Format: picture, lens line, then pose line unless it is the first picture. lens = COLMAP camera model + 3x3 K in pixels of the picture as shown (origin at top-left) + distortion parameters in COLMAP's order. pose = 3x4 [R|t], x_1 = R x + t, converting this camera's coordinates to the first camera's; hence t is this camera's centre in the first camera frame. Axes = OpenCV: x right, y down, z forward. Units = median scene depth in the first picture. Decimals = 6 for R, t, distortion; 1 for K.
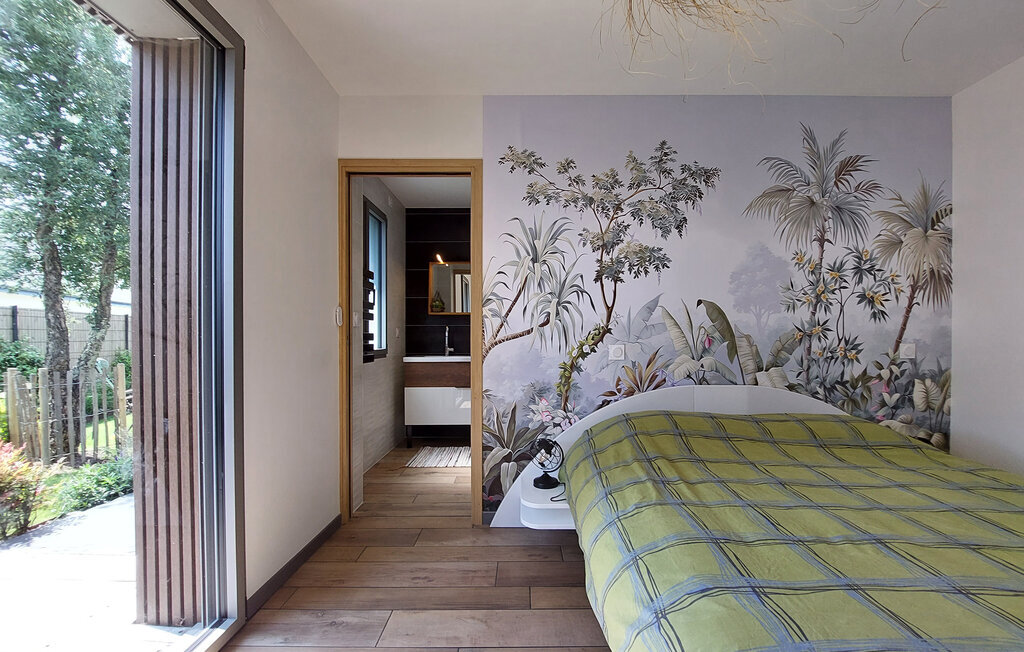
lens RADIAL K [[427.8, 0, 507.9], [0, 427.8, 329.0], [0, 0, 1]] dist [-0.014978, -0.000293]
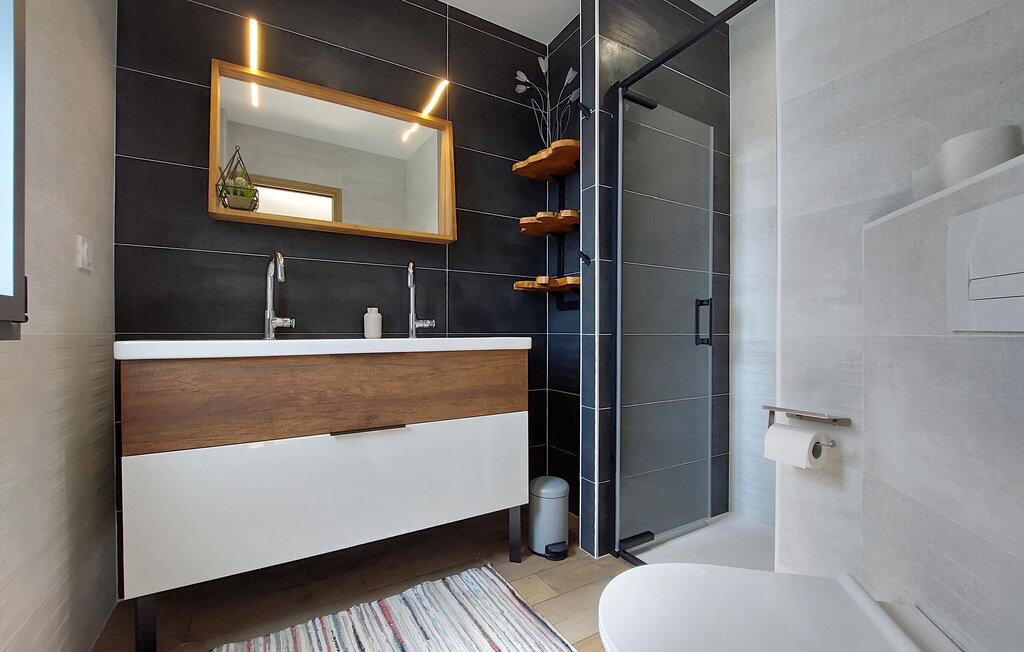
lens RADIAL K [[427.8, 0, 507.9], [0, 427.8, 329.0], [0, 0, 1]] dist [-0.014978, -0.000293]
pose [[0.859423, -0.000884, 0.511264, -0.155386], [-0.002777, 0.999976, 0.006397, 0.051908], [-0.511257, -0.006917, 0.859400, 0.604393]]
